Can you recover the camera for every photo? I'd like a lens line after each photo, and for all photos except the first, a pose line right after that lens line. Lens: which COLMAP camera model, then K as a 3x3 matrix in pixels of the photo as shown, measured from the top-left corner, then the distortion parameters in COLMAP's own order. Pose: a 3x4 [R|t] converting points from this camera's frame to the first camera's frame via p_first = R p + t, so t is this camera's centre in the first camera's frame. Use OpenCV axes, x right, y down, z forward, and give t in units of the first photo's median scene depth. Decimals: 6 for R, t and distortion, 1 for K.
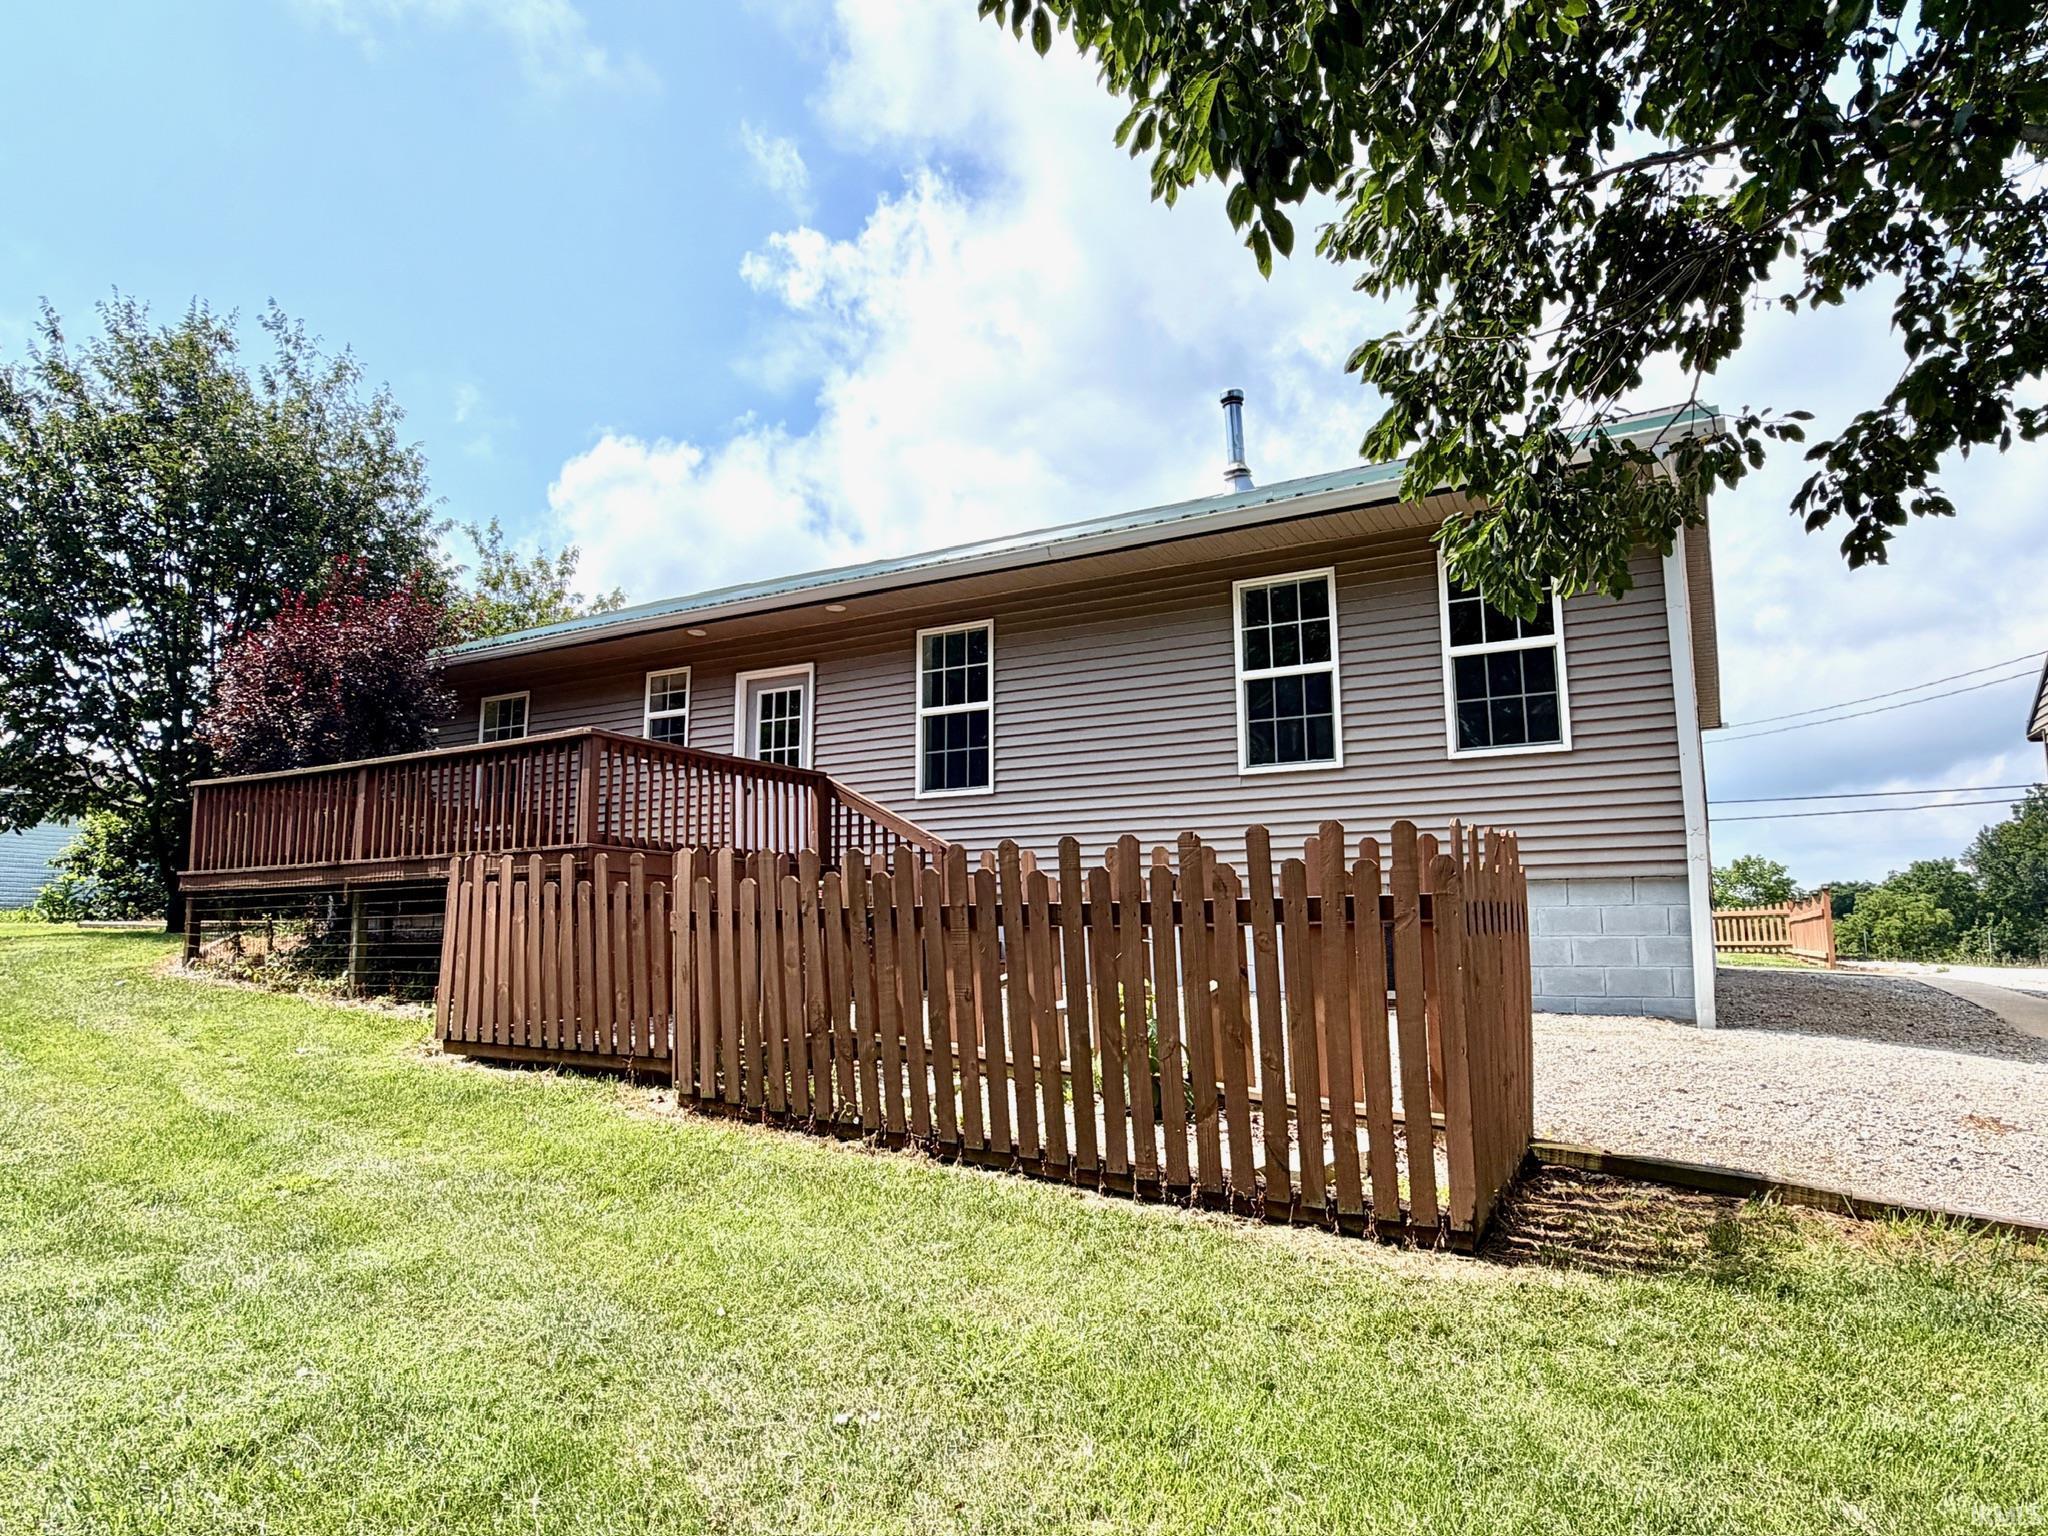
lens RADIAL K [[1238.8, 0, 1025.8], [0, 1238.8, 780.8], [0, 0, 1]] dist [0.003637, 0.000969]
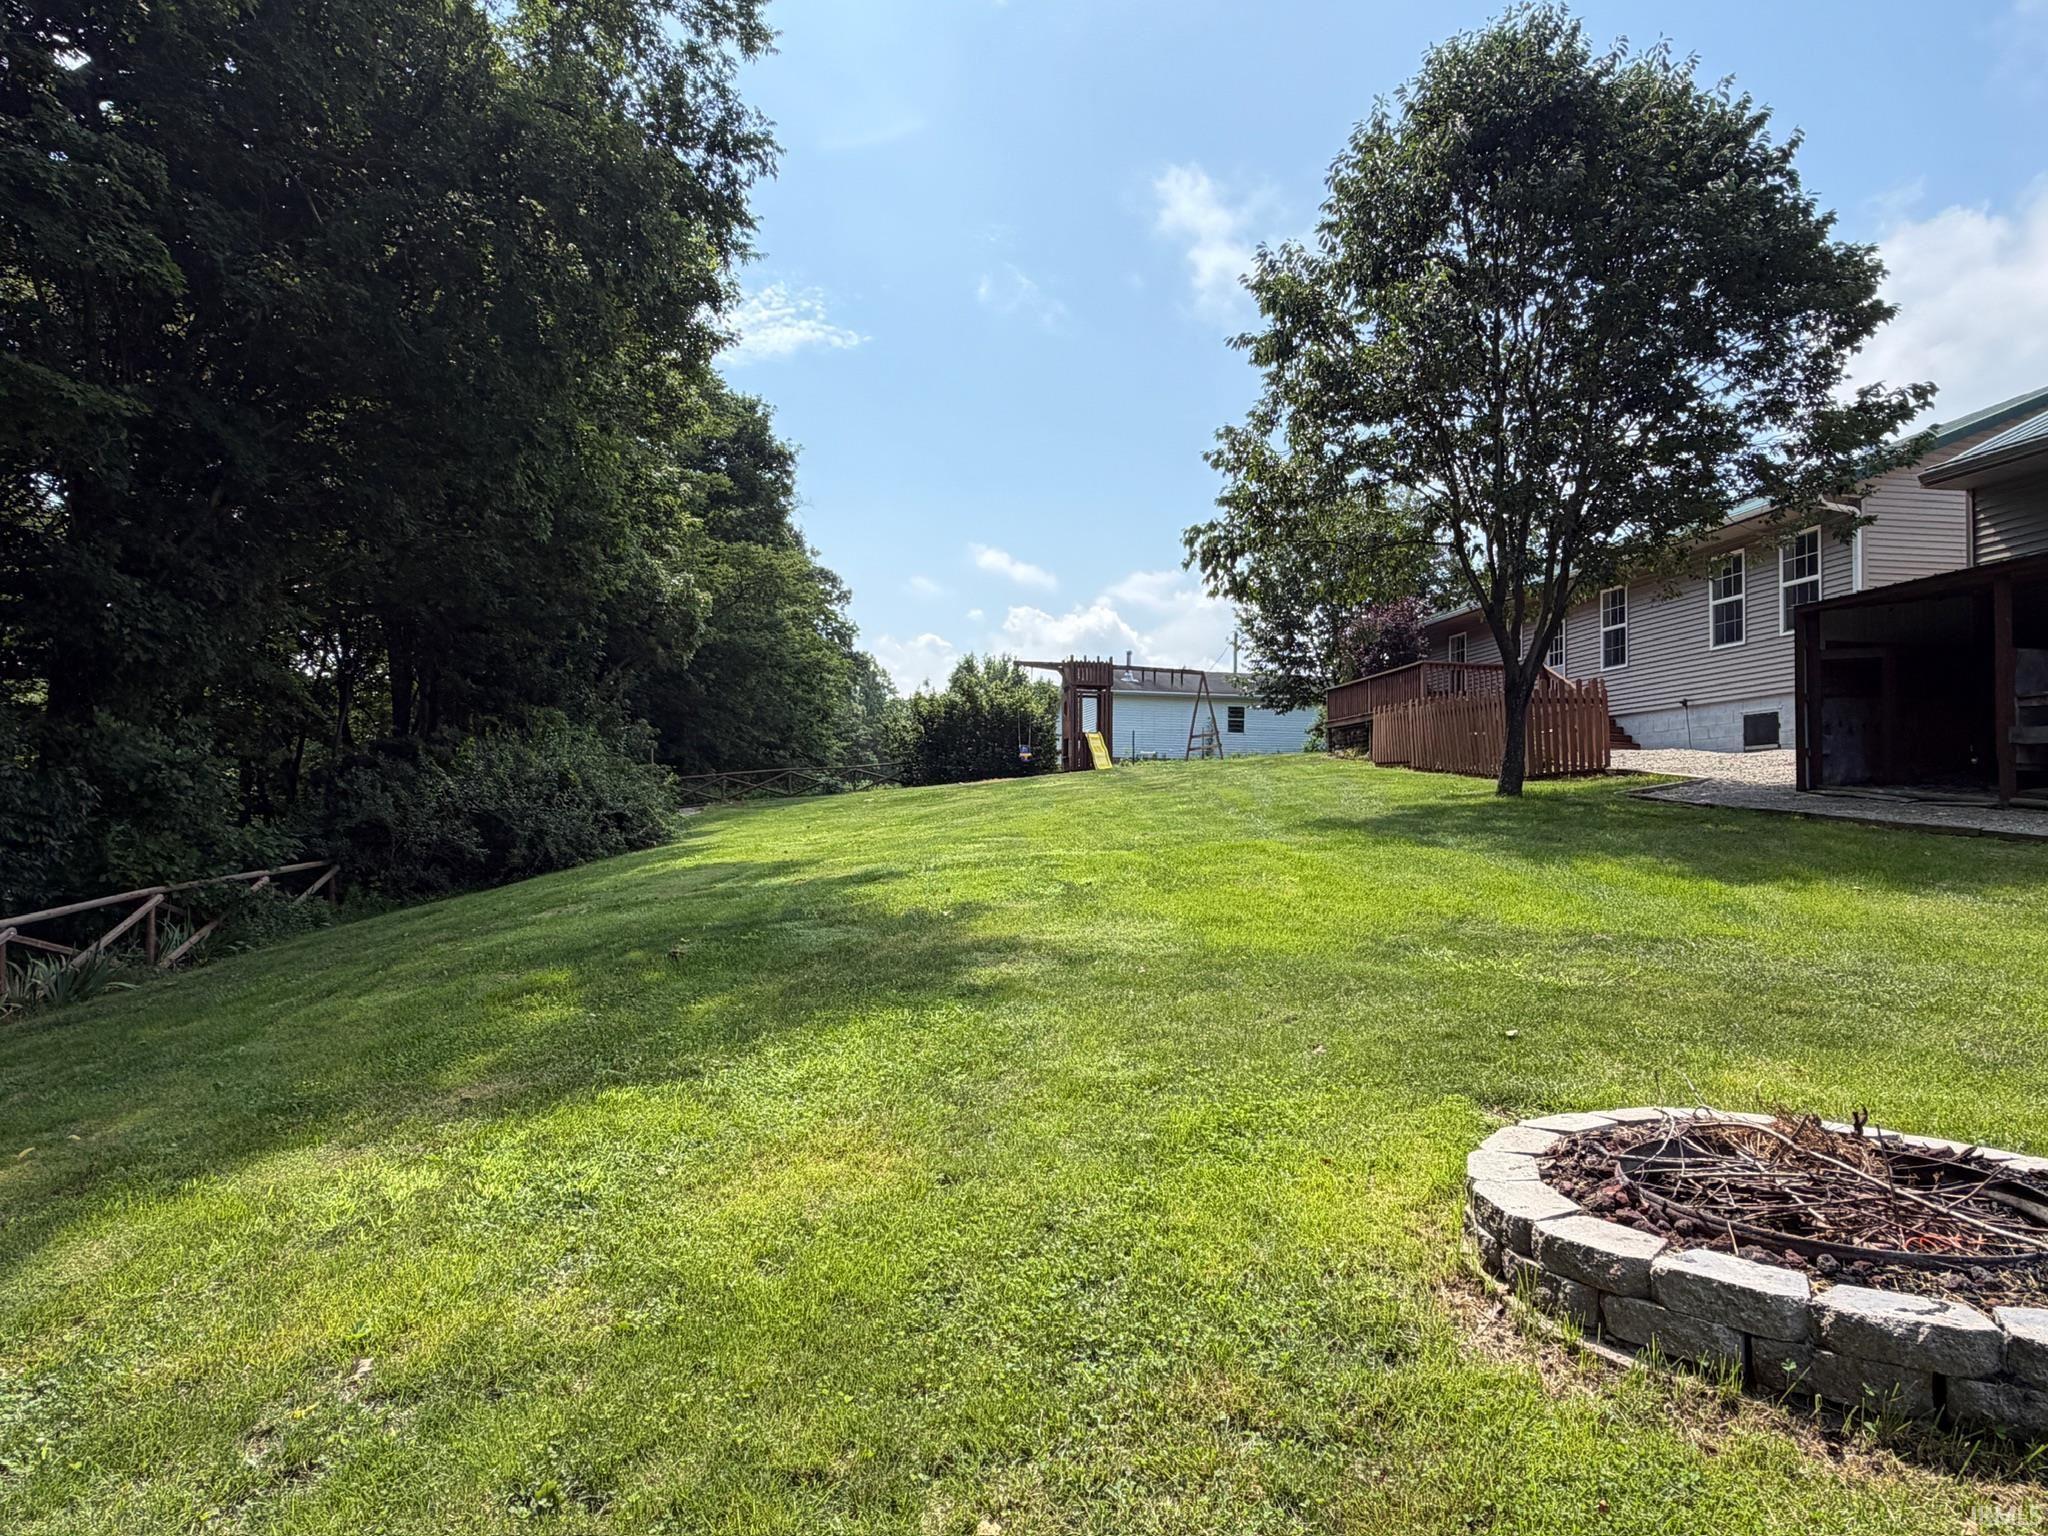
lens RADIAL K [[1238.8, 0, 1025.8], [0, 1238.8, 780.8], [0, 0, 1]] dist [0.003637, 0.000969]
pose [[0.614219, -0.024482, -0.788756, 0.784378], [0.111453, 0.992191, 0.055994, -0.022854], [0.781225, -0.122302, 0.612151, -0.884790]]
